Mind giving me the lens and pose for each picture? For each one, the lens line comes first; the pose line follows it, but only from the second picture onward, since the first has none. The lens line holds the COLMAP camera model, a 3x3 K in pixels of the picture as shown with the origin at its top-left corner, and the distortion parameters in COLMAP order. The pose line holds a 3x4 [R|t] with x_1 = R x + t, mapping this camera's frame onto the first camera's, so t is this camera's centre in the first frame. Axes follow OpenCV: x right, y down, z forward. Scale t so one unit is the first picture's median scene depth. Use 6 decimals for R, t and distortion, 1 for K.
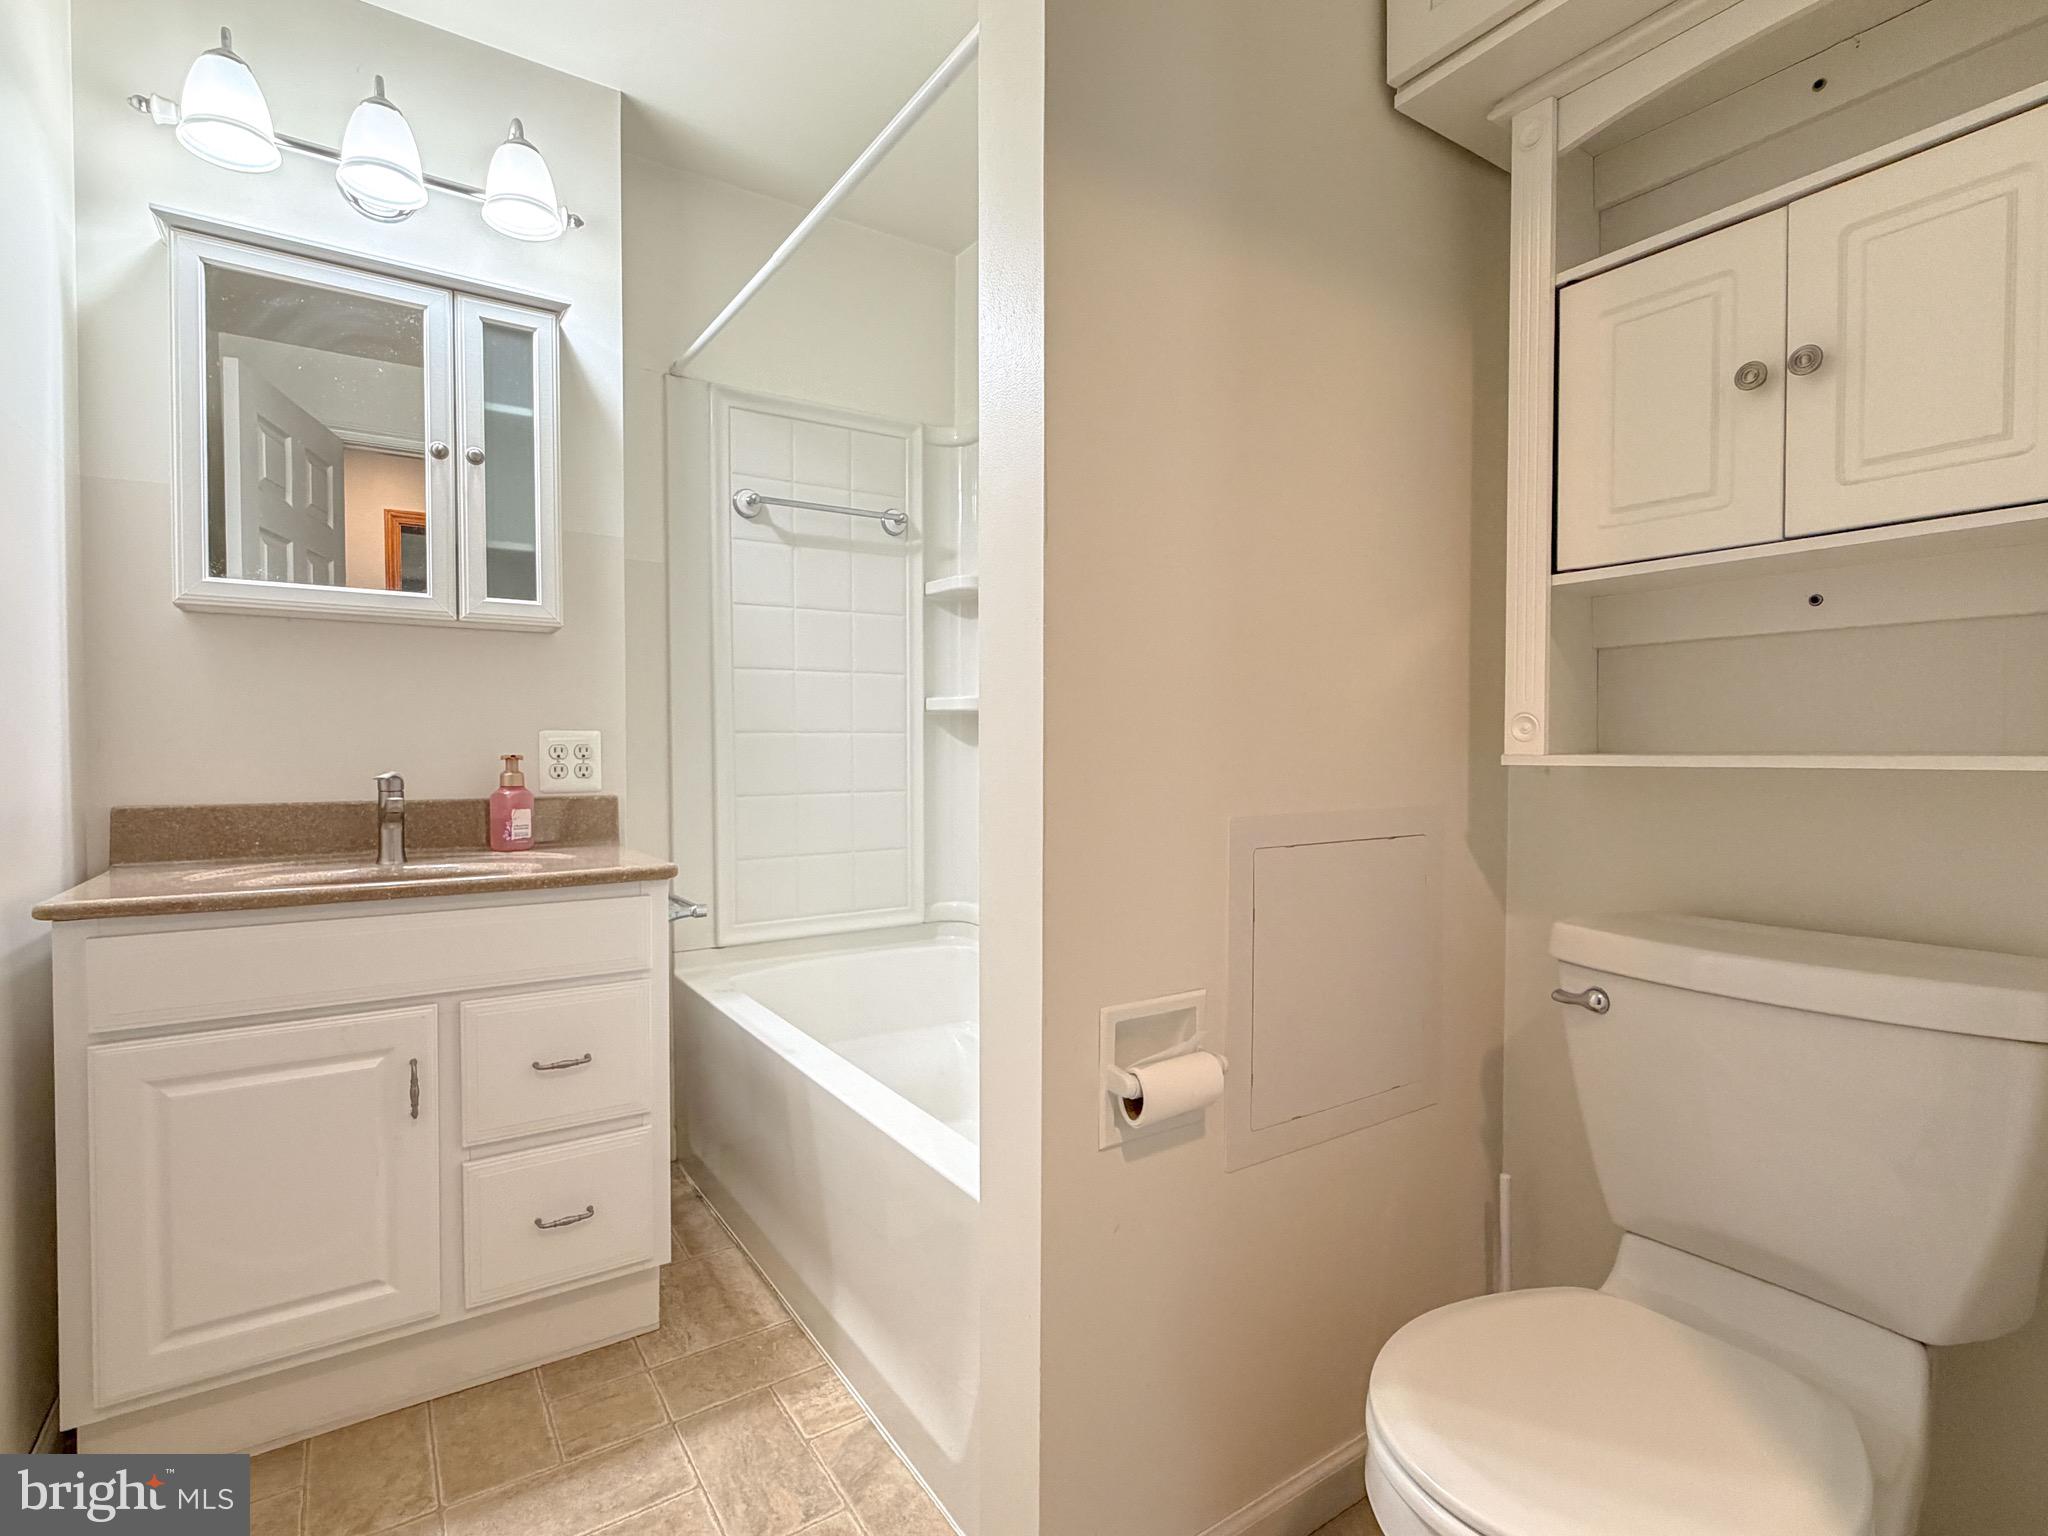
lens RADIAL K [[1026.6, 0, 1030.5], [0, 1026.6, 770.3], [0, 0, 1]] dist [-0.002192, -0.000516]
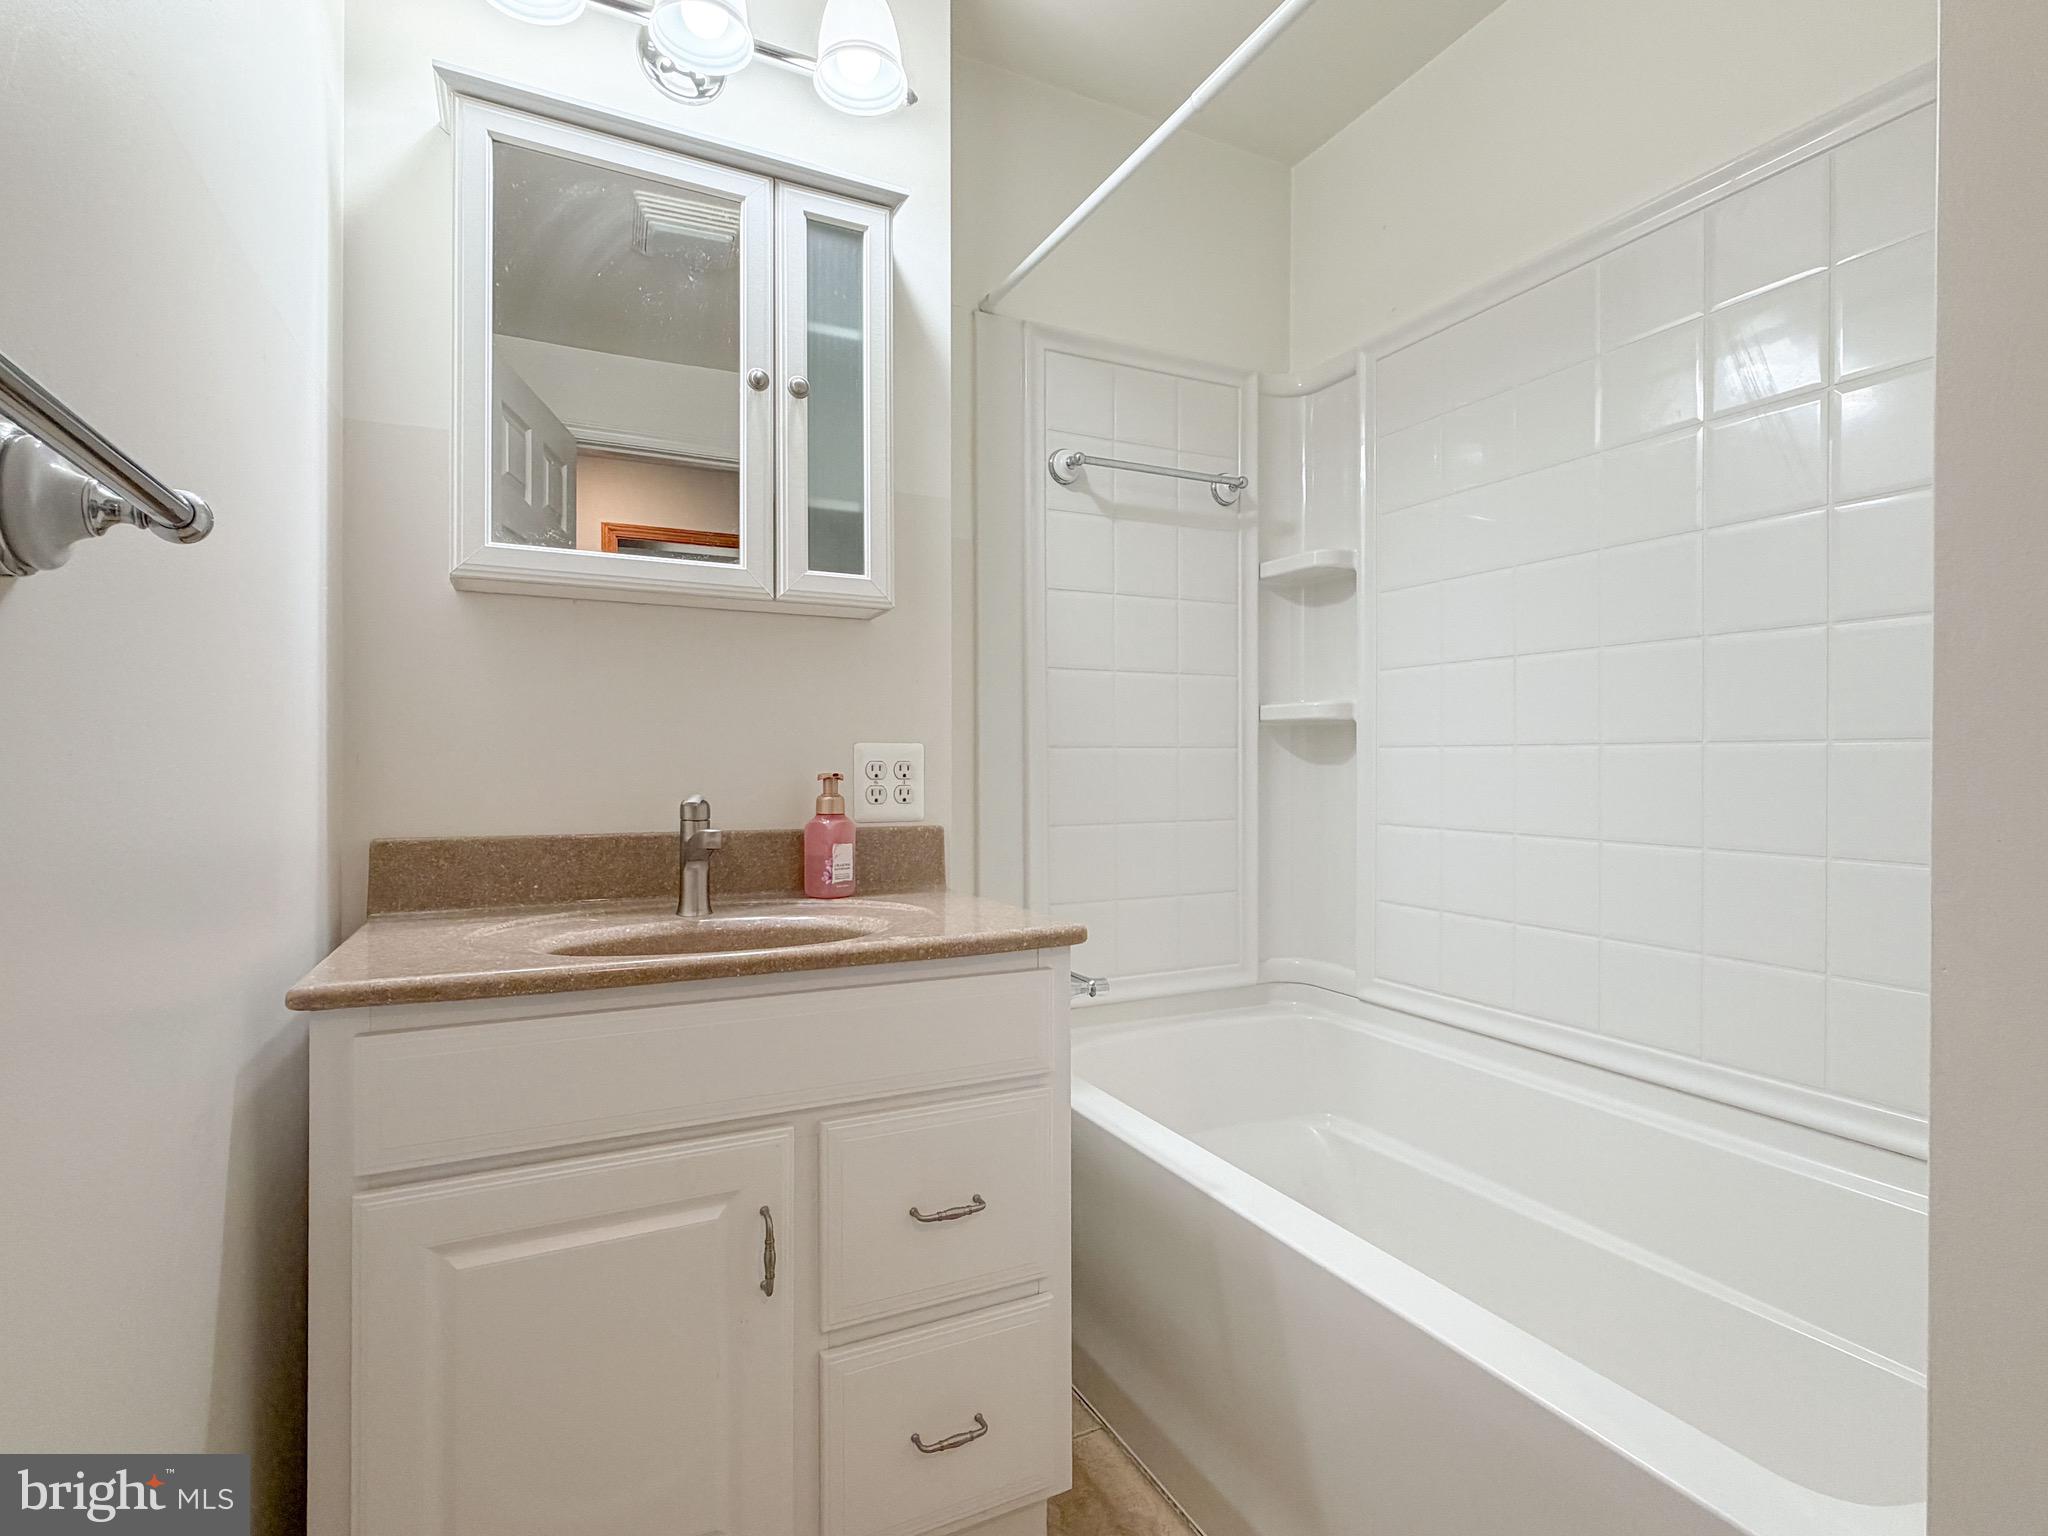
lens RADIAL K [[1026.6, 0, 1022.3], [0, 1026.6, 766.3], [0, 0, 1]] dist [-0.002192, -0.000516]
pose [[0.990963, -0.003051, -0.134102, -0.268740], [-0.000852, 0.999578, -0.029035, 0.001974], [0.134134, 0.028887, 0.990542, 0.260953]]
